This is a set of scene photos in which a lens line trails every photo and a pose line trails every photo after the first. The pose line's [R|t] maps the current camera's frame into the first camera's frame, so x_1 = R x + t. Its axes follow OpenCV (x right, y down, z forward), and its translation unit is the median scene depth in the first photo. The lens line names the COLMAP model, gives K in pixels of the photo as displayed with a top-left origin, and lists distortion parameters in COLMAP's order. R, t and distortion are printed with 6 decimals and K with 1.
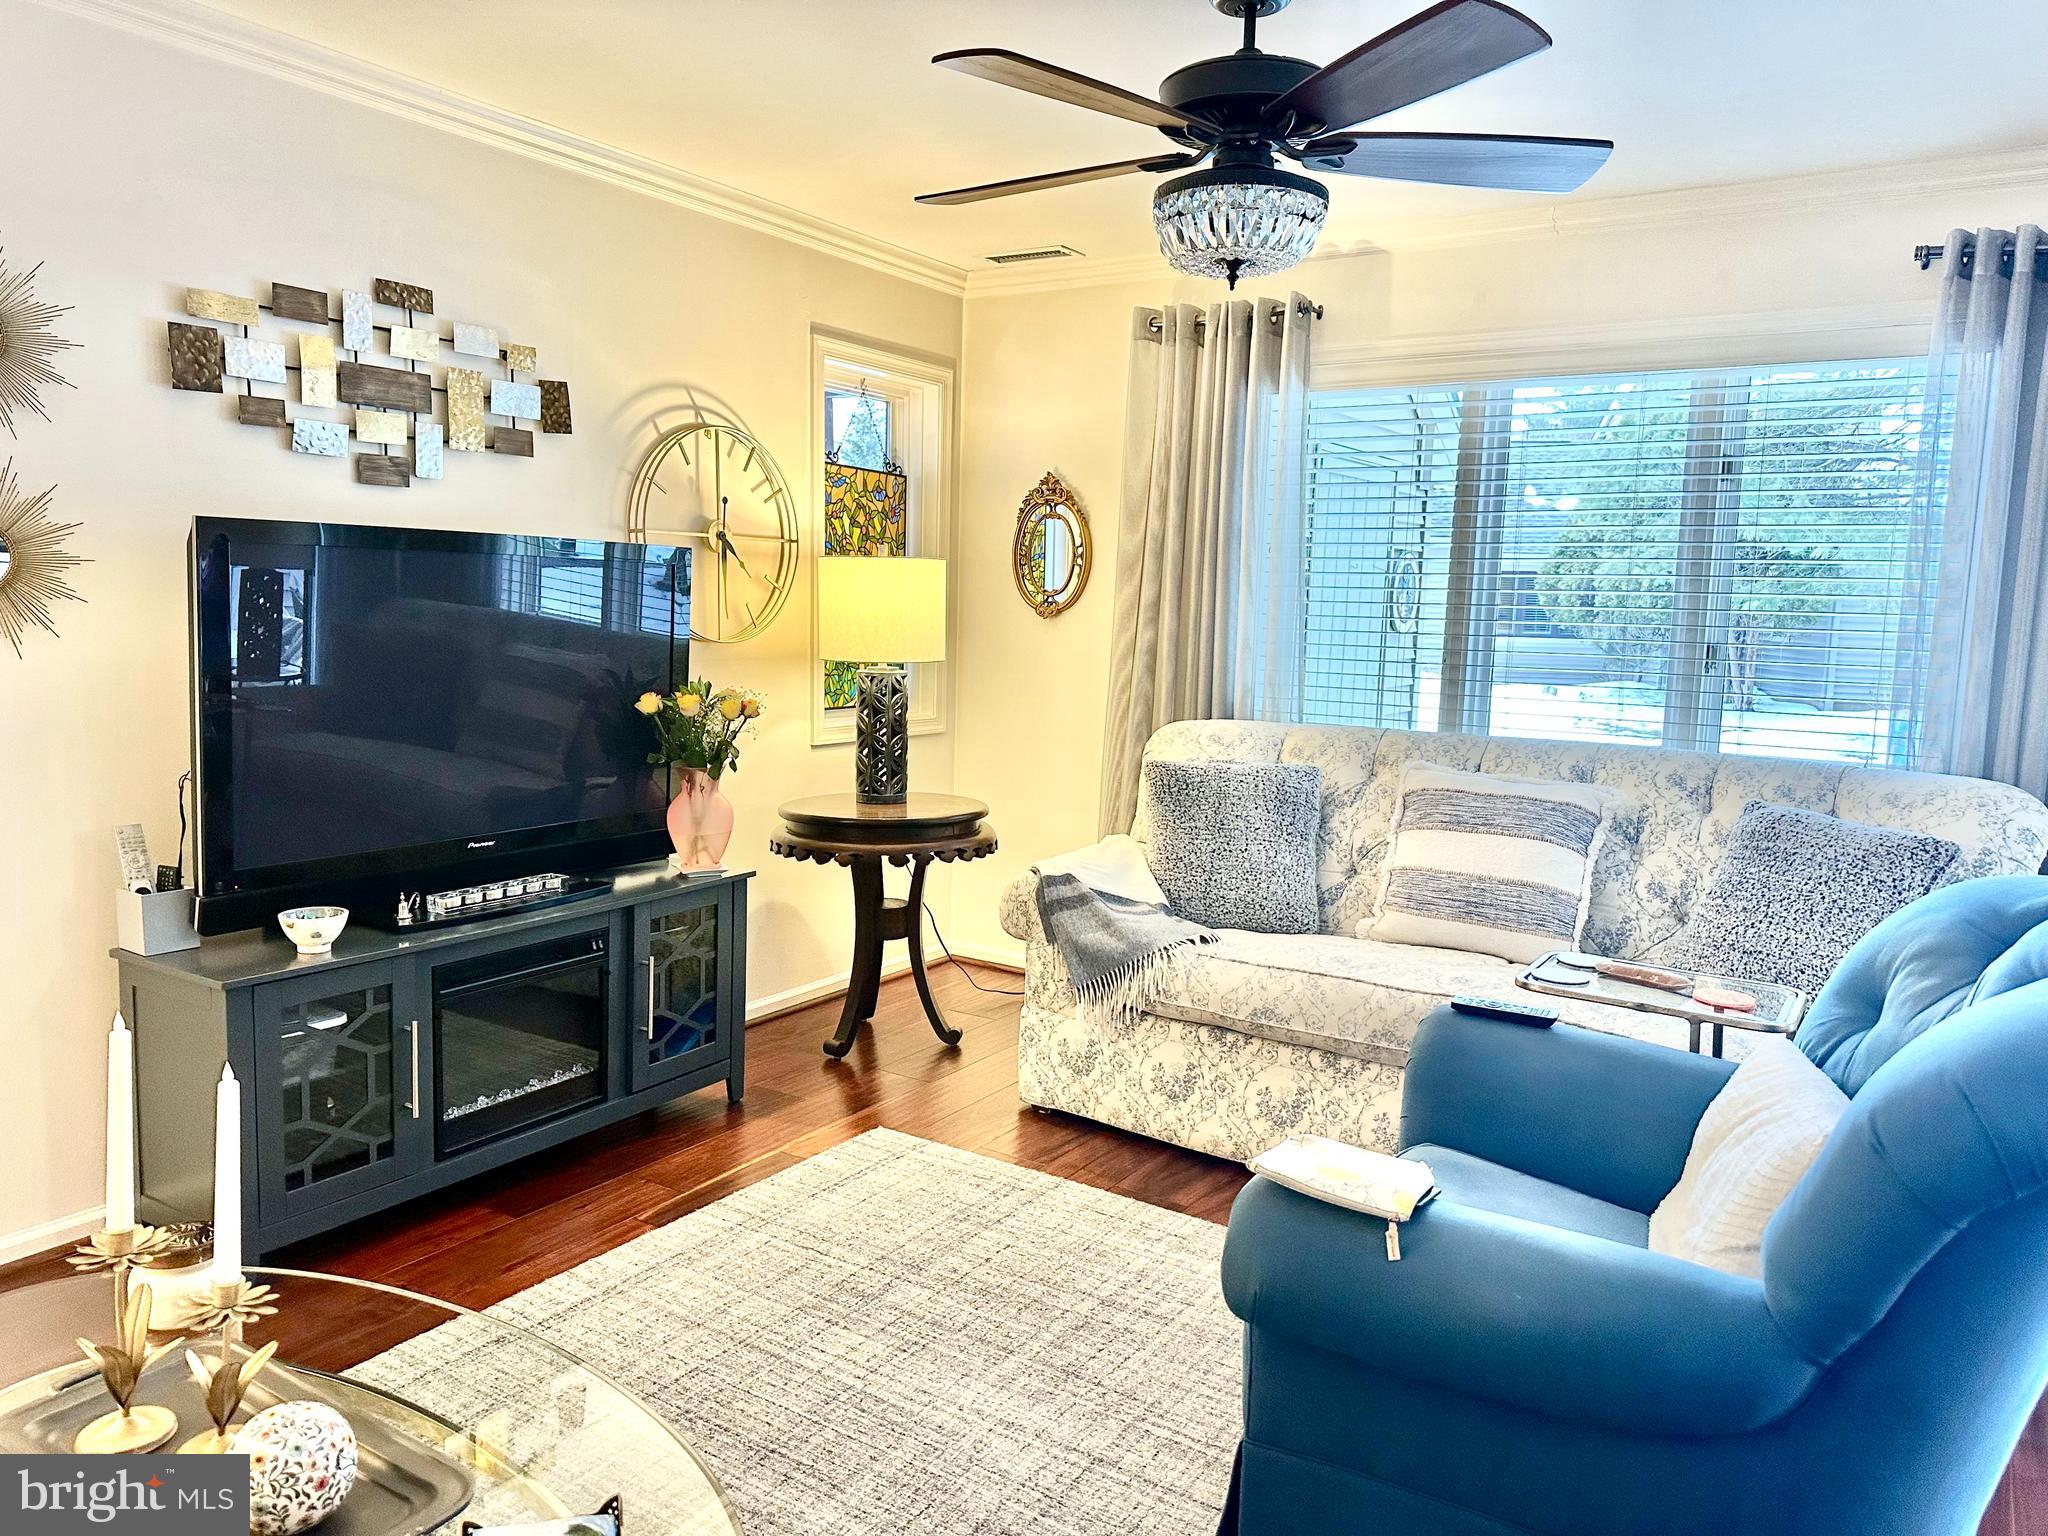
lens RADIAL K [[1471.7, 0, 973.2], [0, 1471.7, 759.0], [0, 0, 1]] dist [0.004969, 0.003021]
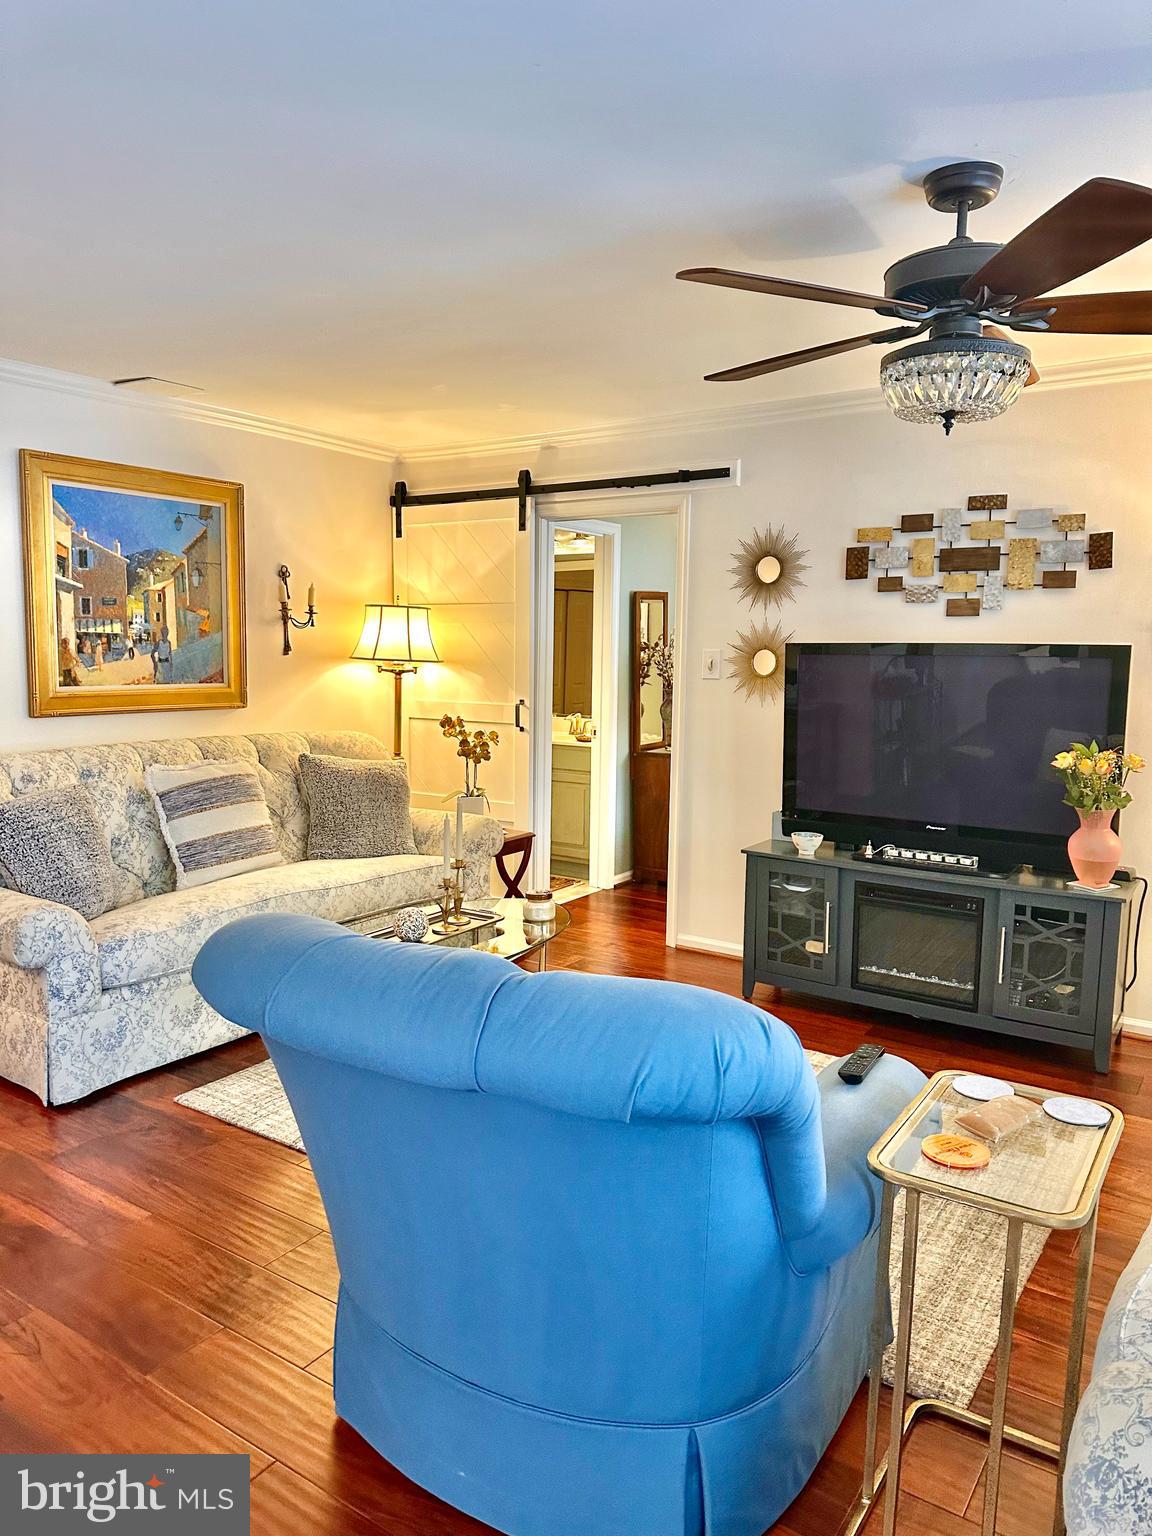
lens RADIAL K [[1103.7, 0, 576.0], [0, 1103.7, 768.0], [0, 0, 1]] dist [0.004969, 0.003021]
pose [[-0.031454, 0.085386, -0.995851, 0.952304], [-0.120118, 0.988800, 0.088575, -0.073083], [0.992261, 0.122406, -0.020845, 0.624803]]
